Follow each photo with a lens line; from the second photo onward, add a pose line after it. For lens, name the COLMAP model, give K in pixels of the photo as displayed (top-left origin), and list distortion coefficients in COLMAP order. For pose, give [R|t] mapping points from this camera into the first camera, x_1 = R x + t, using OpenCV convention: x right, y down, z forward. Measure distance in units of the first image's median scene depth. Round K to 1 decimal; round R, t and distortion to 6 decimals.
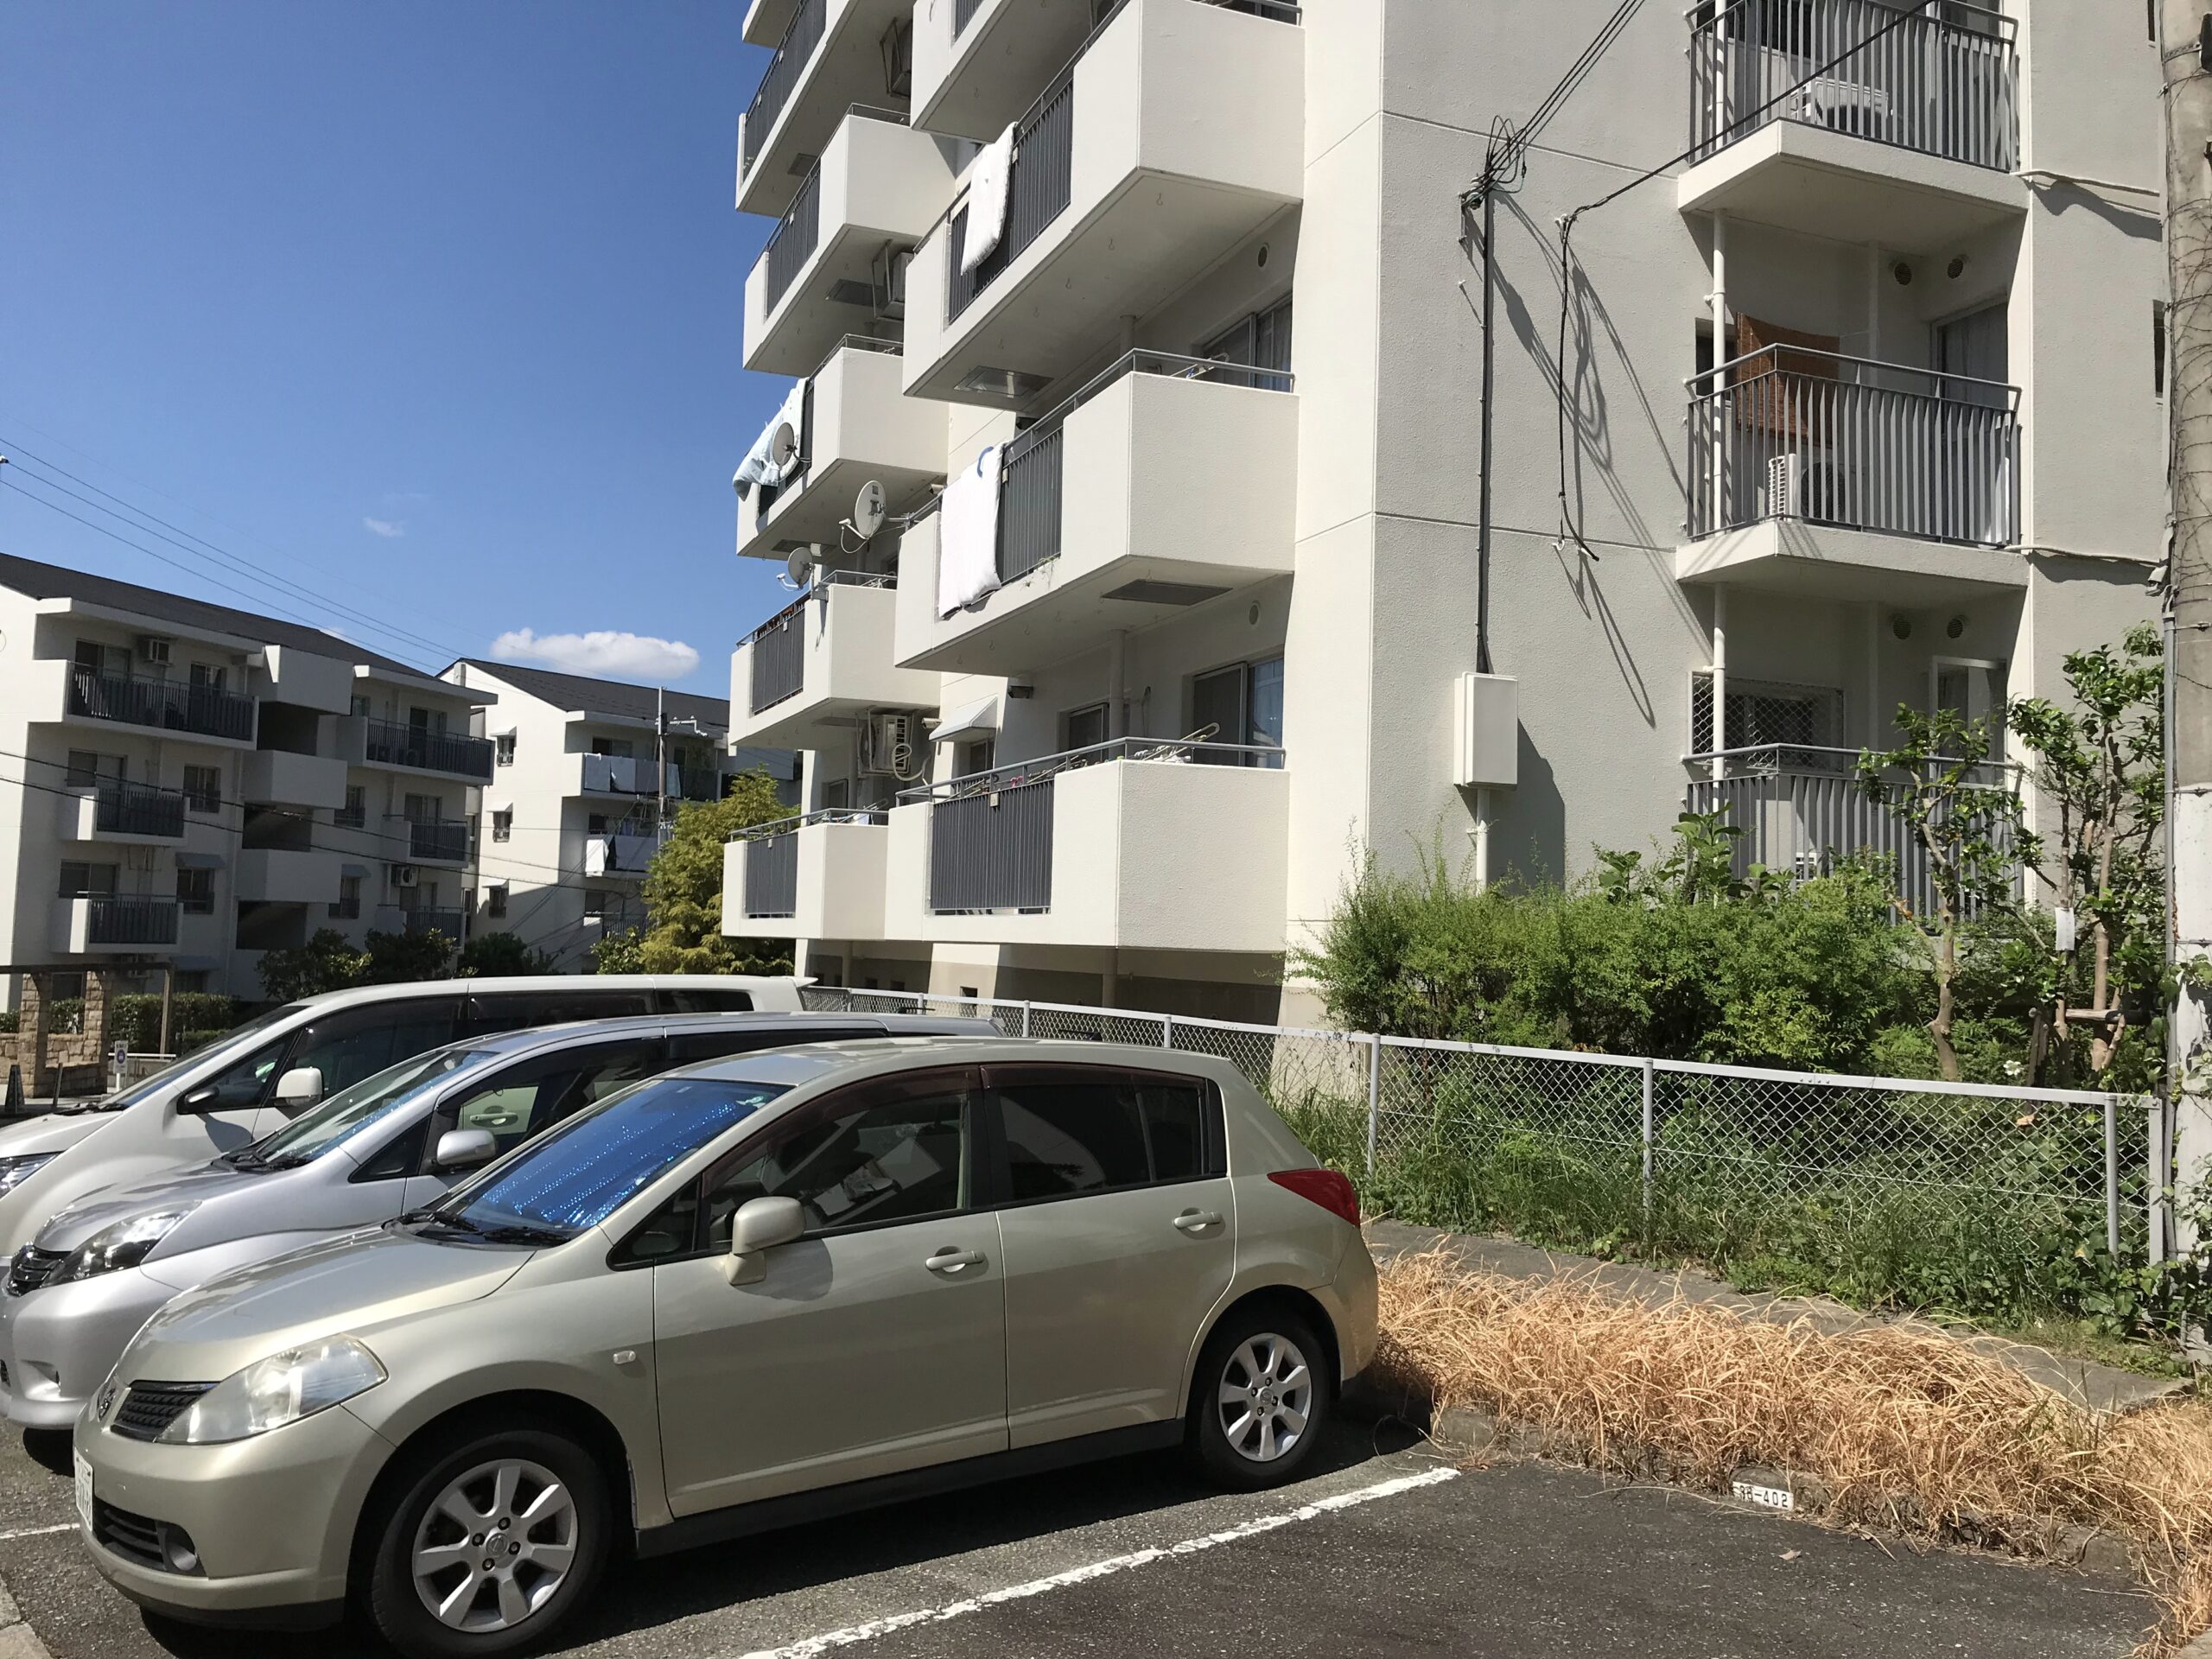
lens RADIAL K [[1816.5, 0, 1106.0], [0, 1816.5, 829.5], [0, 0, 1]] dist [0.025964, -0.016627]
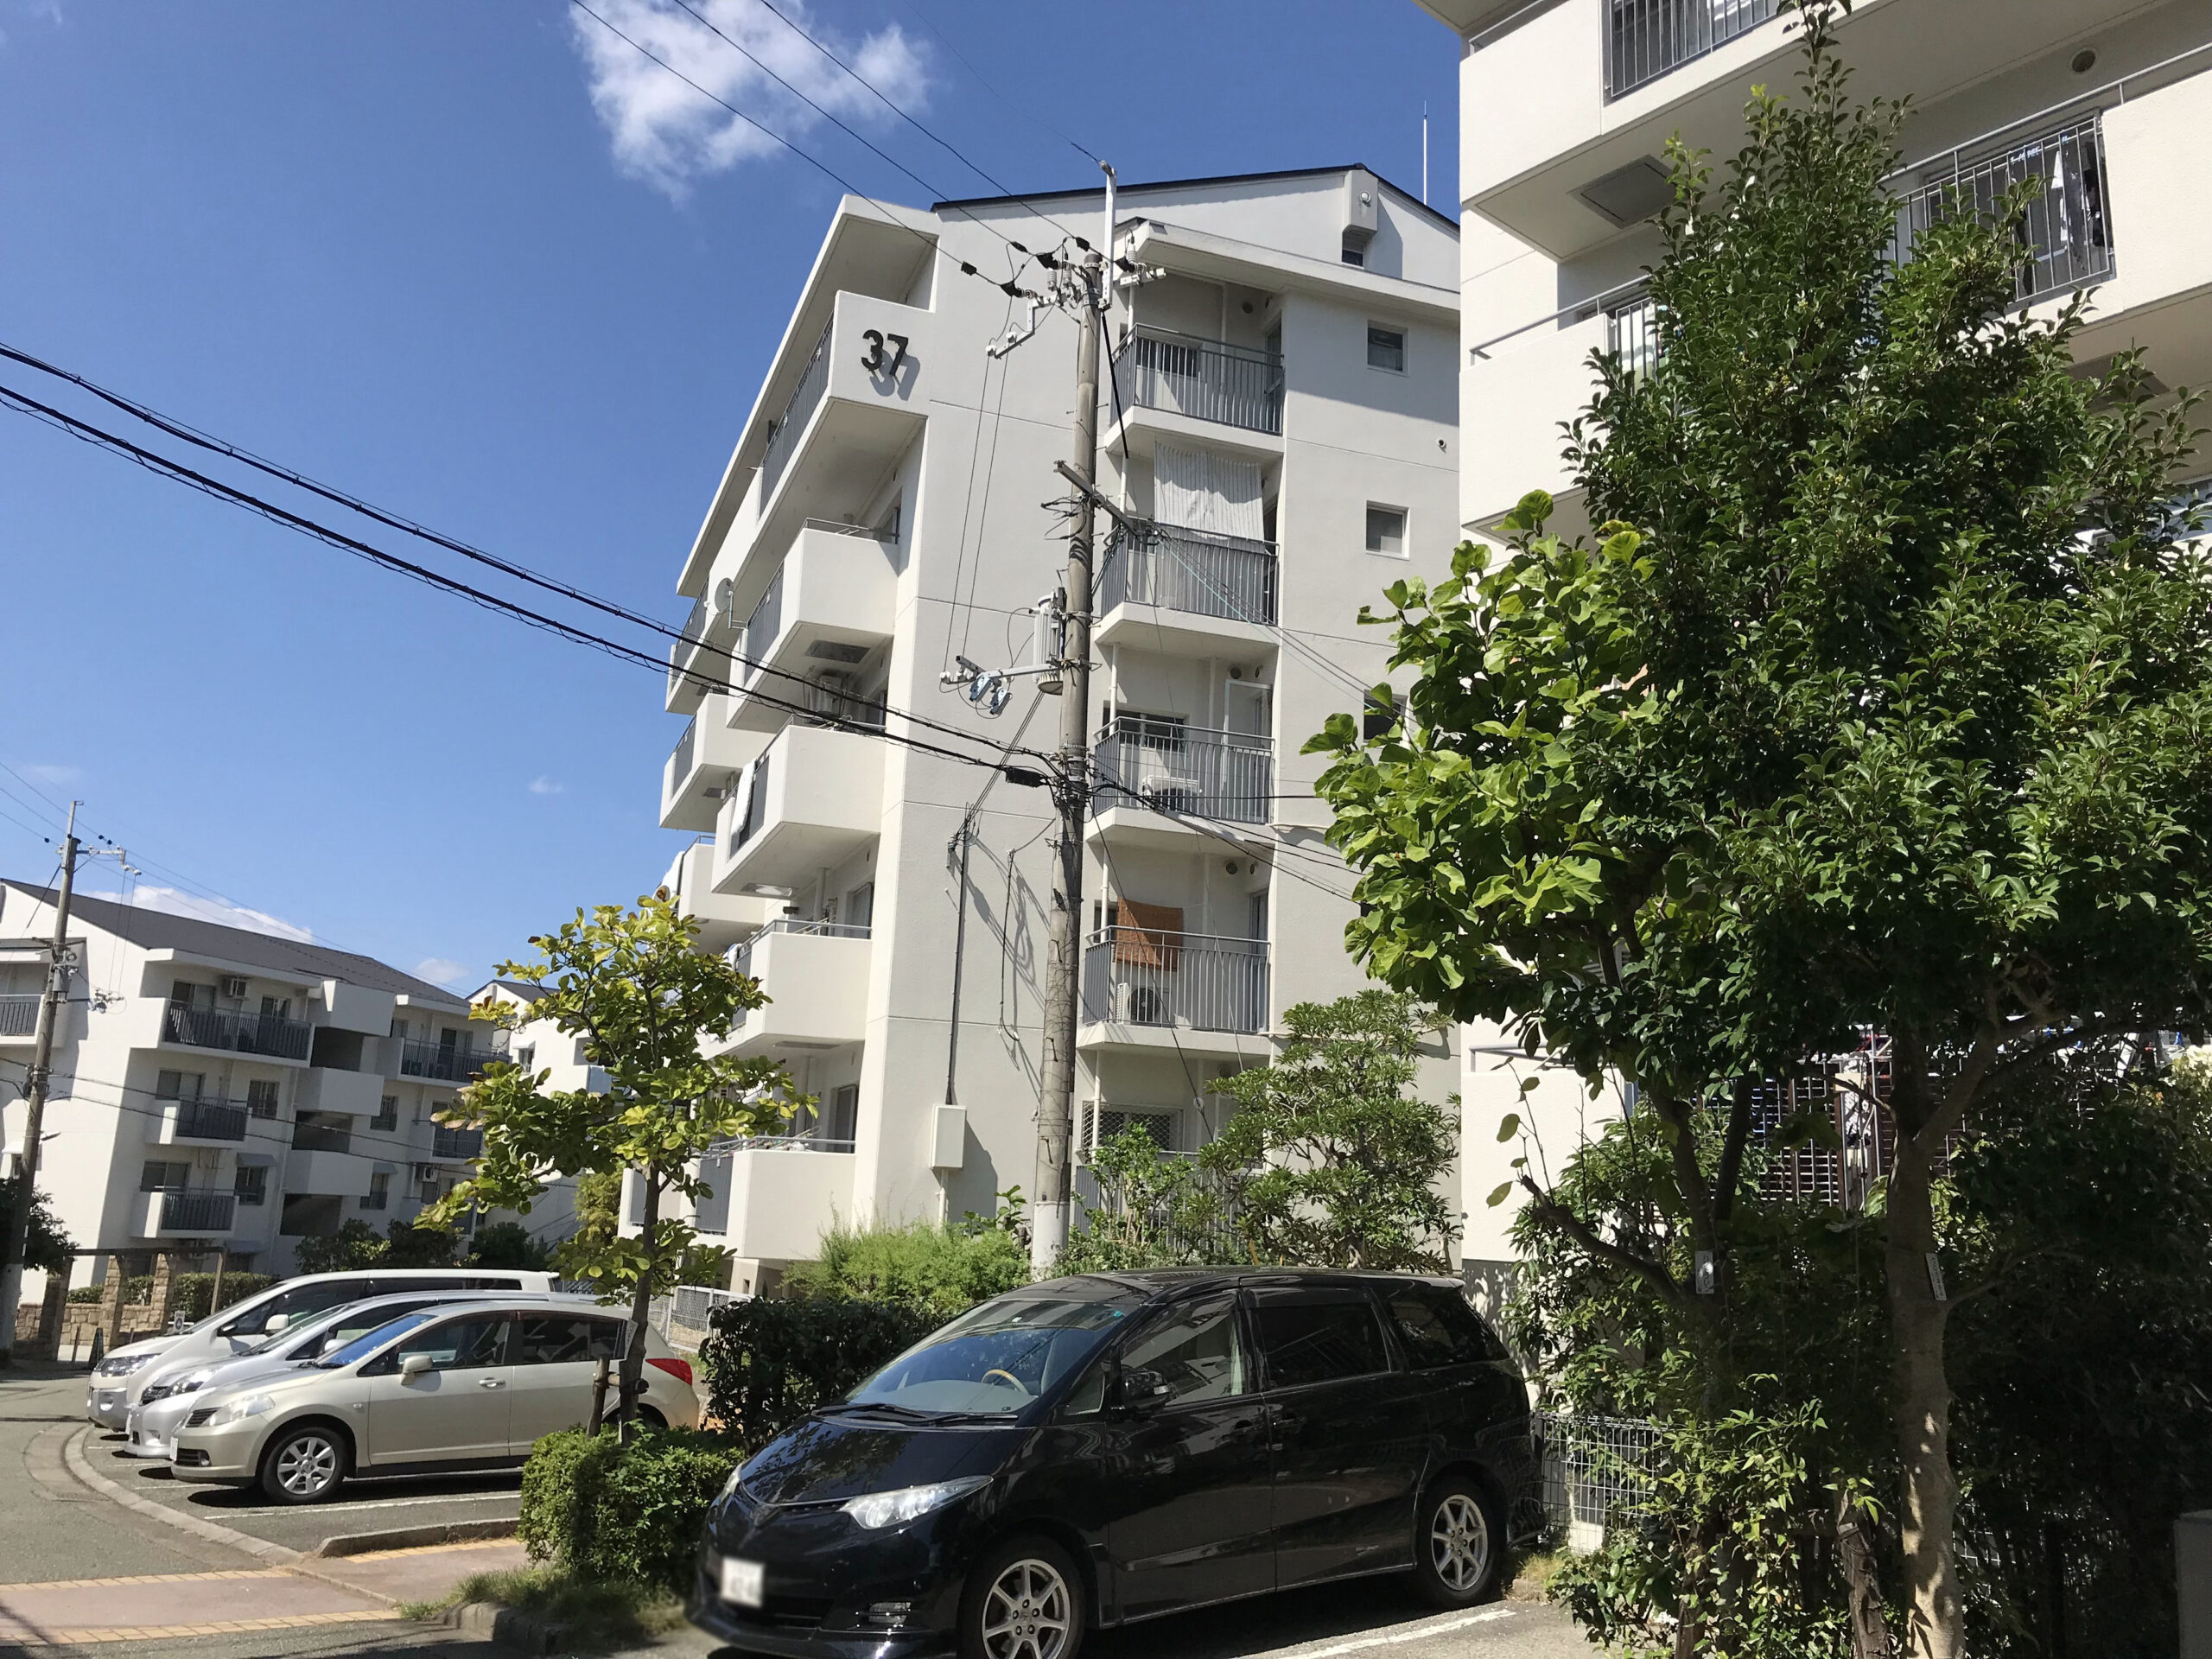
lens RADIAL K [[1804.8, 0, 1106.0], [0, 1804.8, 829.5], [0, 0, 1]] dist [0.031783, -0.036126]
pose [[0.999407, 0.008237, -0.033436, 0.427921], [-0.013357, 0.987677, -0.155935, -0.078830], [0.031739, 0.156289, 0.987201, -0.828675]]
